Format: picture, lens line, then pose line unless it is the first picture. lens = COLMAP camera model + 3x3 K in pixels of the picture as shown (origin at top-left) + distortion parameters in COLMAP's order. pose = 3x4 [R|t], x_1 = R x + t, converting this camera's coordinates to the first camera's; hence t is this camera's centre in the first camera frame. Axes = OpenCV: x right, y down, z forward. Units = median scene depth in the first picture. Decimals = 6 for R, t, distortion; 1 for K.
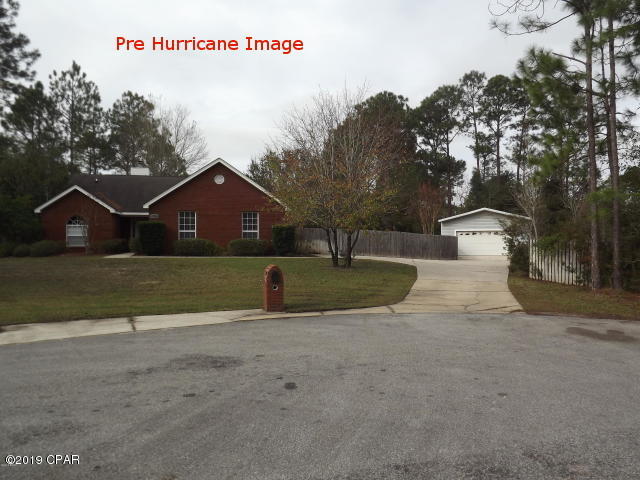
lens RADIAL K [[474.3, 0, 320.0], [0, 474.3, 240.0], [0, 0, 1]] dist [-0.007014, -0.000961]
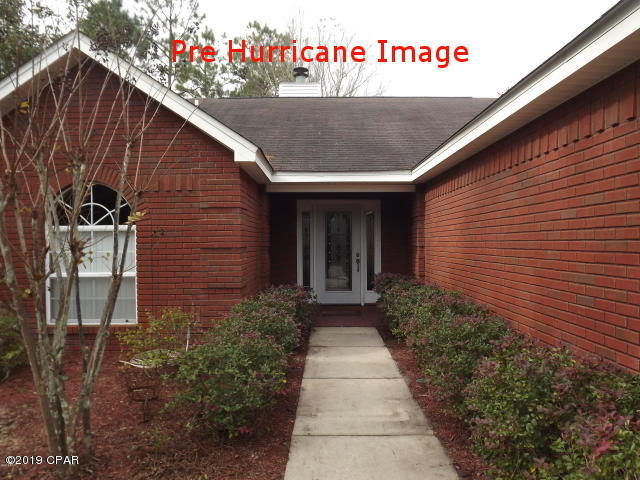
lens RADIAL K [[474.3, 0, 320.0], [0, 474.3, 240.0], [0, 0, 1]] dist [-0.007014, -0.000961]
pose [[0.974789, -0.003516, -0.223099, -0.302195], [0.002341, 0.999982, -0.005531, -0.019487], [0.223115, 0.004869, 0.974780, 0.676991]]
